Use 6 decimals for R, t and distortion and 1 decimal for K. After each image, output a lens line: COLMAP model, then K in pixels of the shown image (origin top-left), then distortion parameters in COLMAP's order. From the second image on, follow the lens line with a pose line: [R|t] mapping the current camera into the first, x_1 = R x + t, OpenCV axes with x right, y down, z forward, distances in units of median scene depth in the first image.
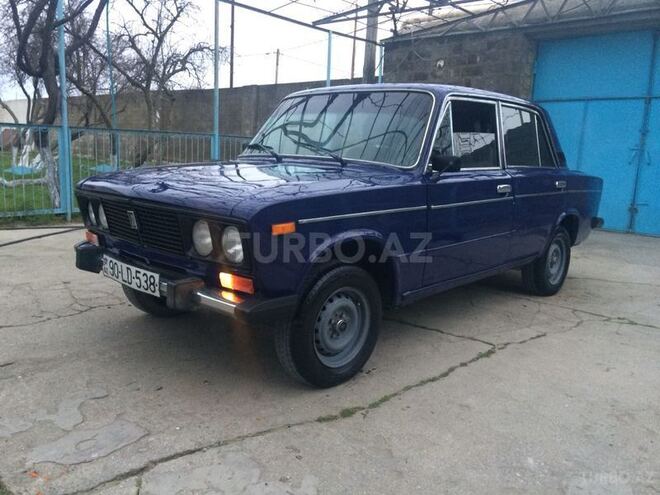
lens RADIAL K [[551.4, 0, 330.0], [0, 551.4, 245.8], [0, 0, 1]] dist [0.090049, -0.128843]
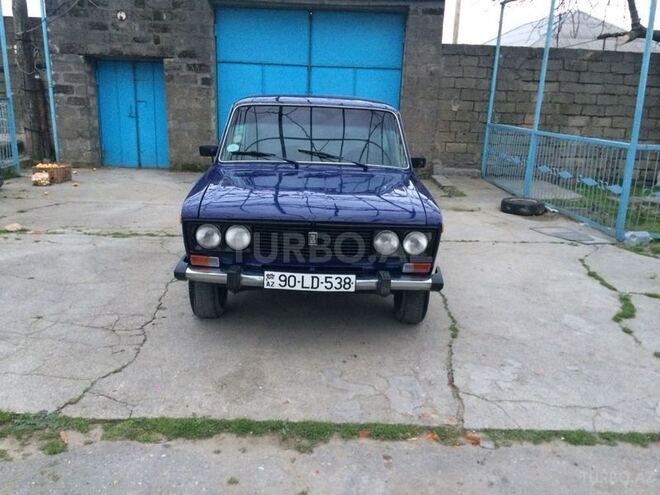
lens RADIAL K [[551.4, 0, 328.4], [0, 551.4, 246.7], [0, 0, 1]] dist [0.090049, -0.128843]
pose [[0.711506, -0.197754, 0.674280, -1.066179], [0.108529, 0.978995, 0.172600, -0.218249], [-0.694248, -0.049627, 0.718022, 0.070528]]
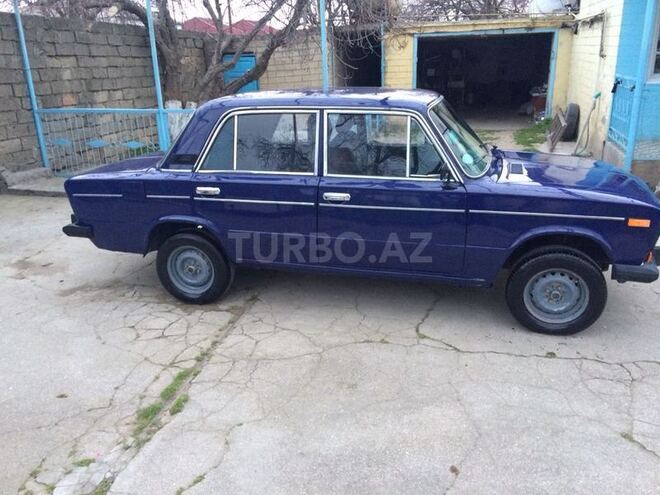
lens RADIAL K [[551.4, 0, 331.4], [0, 551.4, 243.6], [0, 0, 1]] dist [0.090049, -0.128843]
pose [[-0.487731, -0.296817, 0.820986, -1.125363], [0.152703, 0.896921, 0.414988, -0.644436], [-0.859535, 0.327769, -0.392131, 2.154630]]
